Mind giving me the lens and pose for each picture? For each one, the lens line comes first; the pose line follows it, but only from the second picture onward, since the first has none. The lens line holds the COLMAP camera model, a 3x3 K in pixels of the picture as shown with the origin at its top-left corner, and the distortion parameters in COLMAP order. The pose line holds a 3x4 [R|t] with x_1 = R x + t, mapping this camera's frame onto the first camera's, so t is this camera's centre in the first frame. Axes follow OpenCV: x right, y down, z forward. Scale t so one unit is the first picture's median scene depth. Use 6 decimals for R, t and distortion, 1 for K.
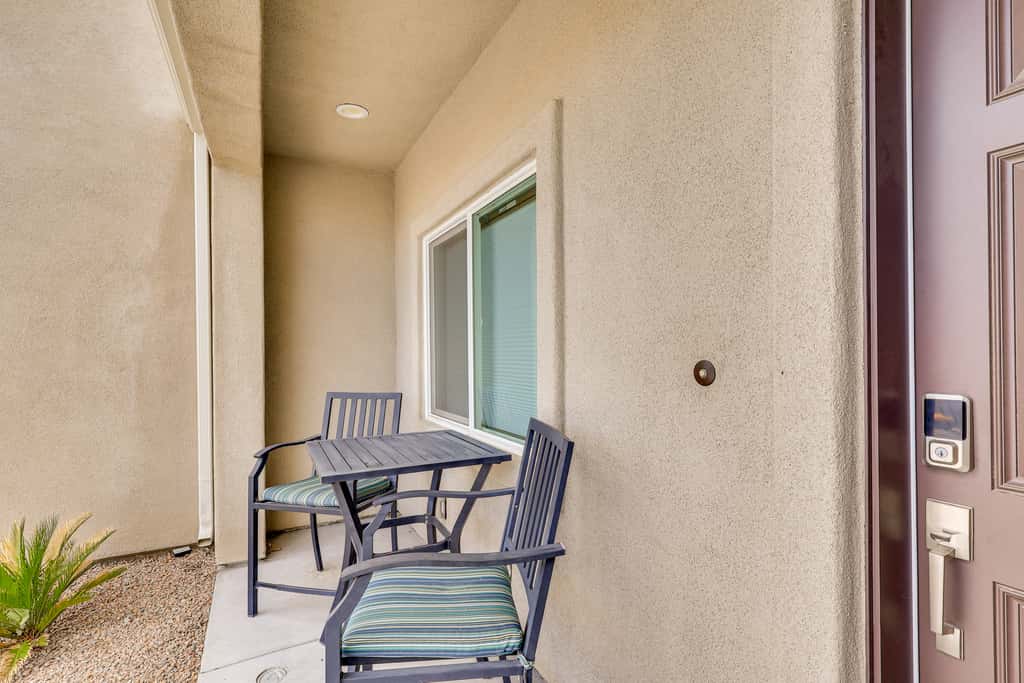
lens RADIAL K [[475.3, 0, 514.3], [0, 475.3, 350.0], [0, 0, 1]] dist [0.000620, -0.000103]
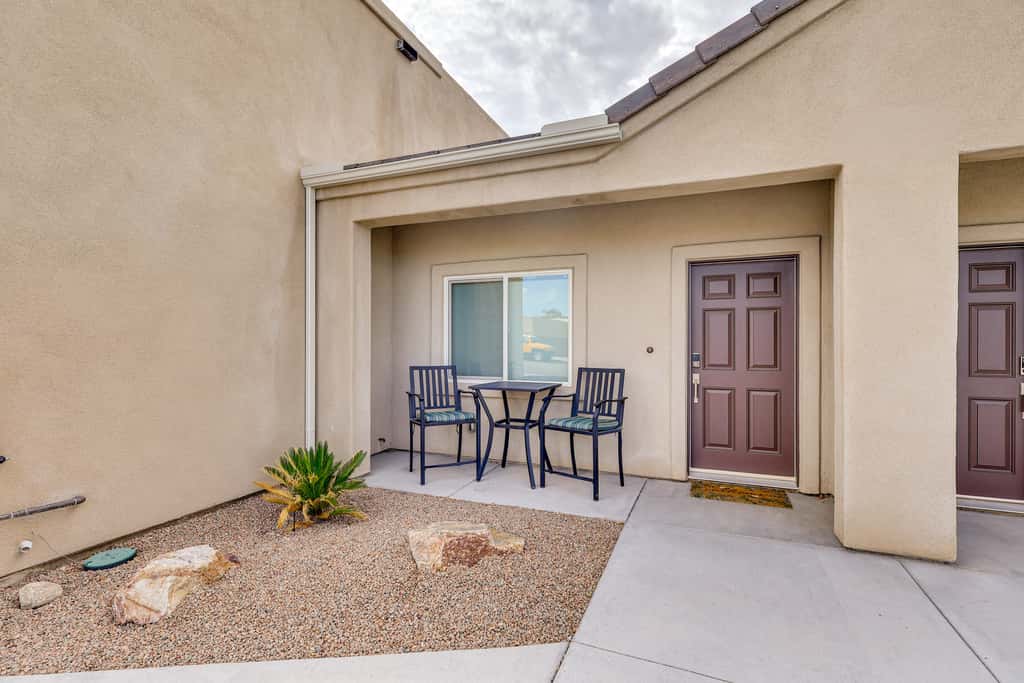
lens RADIAL K [[481.0, 0, 511.8], [0, 481.0, 338.8], [0, 0, 1]] dist [0.000397, -0.000303]
pose [[0.770873, 0.014180, 0.636832, -1.478640], [-0.011428, 0.999899, -0.008431, 0.002390], [-0.636887, -0.000779, 0.770957, -0.656418]]
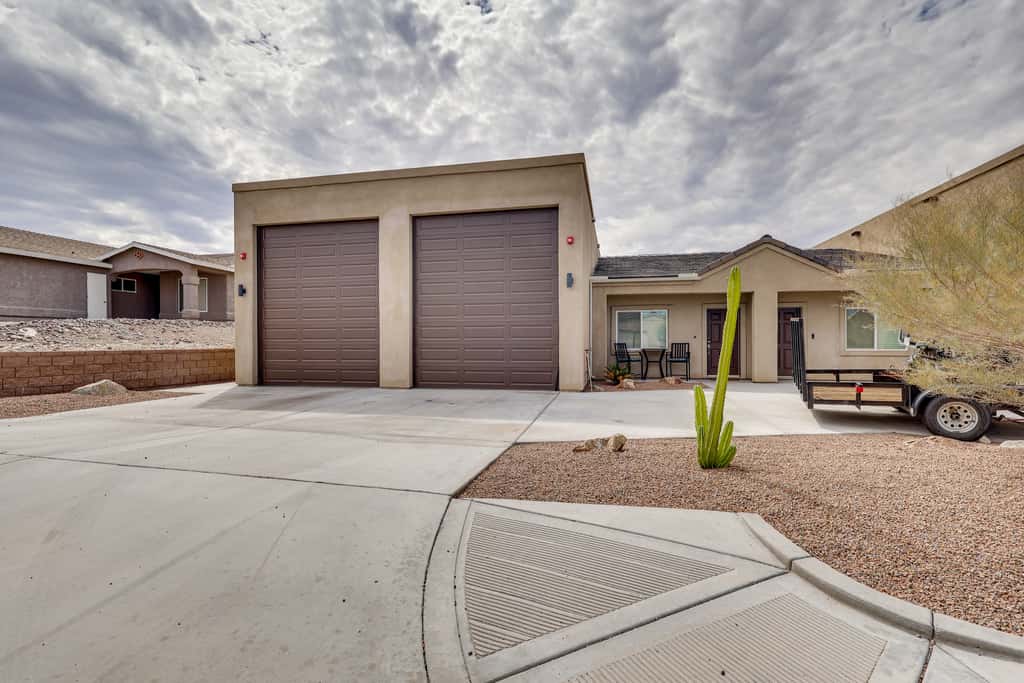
lens RADIAL K [[481.0, 0, 511.8], [0, 481.0, 338.8], [0, 0, 1]] dist [0.000397, -0.000303]
pose [[0.642062, 0.013105, 0.766540, -5.800360], [-0.002658, 0.999886, -0.014868, 0.138687], [-0.766648, 0.007509, 0.642024, -1.595696]]
